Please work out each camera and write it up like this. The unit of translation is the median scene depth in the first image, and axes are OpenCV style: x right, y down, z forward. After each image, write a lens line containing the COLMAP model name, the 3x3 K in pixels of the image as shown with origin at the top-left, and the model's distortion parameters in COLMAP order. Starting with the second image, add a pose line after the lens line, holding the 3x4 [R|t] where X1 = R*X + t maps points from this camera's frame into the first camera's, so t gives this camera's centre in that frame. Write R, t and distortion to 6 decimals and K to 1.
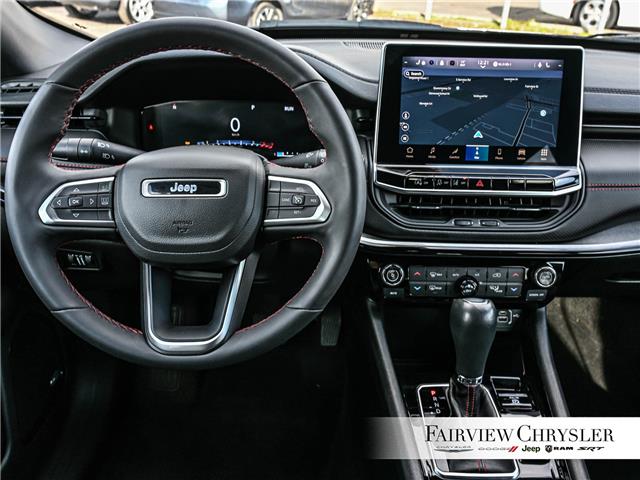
lens RADIAL K [[523.7, 0, 320.0], [0, 523.7, 240.0], [0, 0, 1]] dist [0.002314, -0.002541]
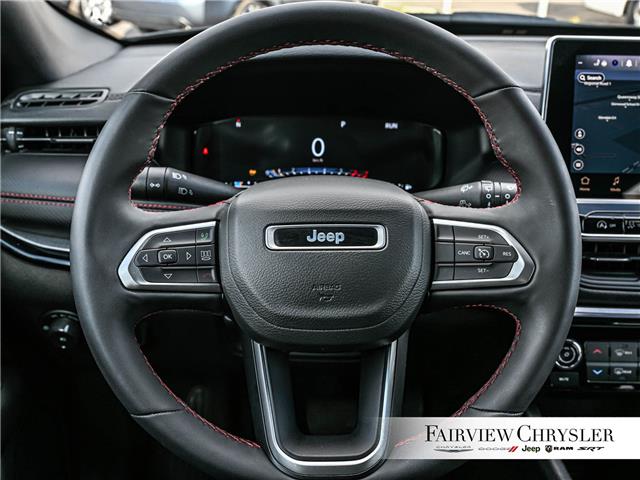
lens RADIAL K [[669.3, 0, 320.0], [0, 669.3, 240.0], [0, 0, 1]] dist [-0.004101, 0.006365]
pose [[0.999963, -0.004004, -0.007666, -0.248699], [0.003401, 0.997012, -0.077171, -0.024683], [0.007952, 0.077142, 0.996988, 0.099869]]
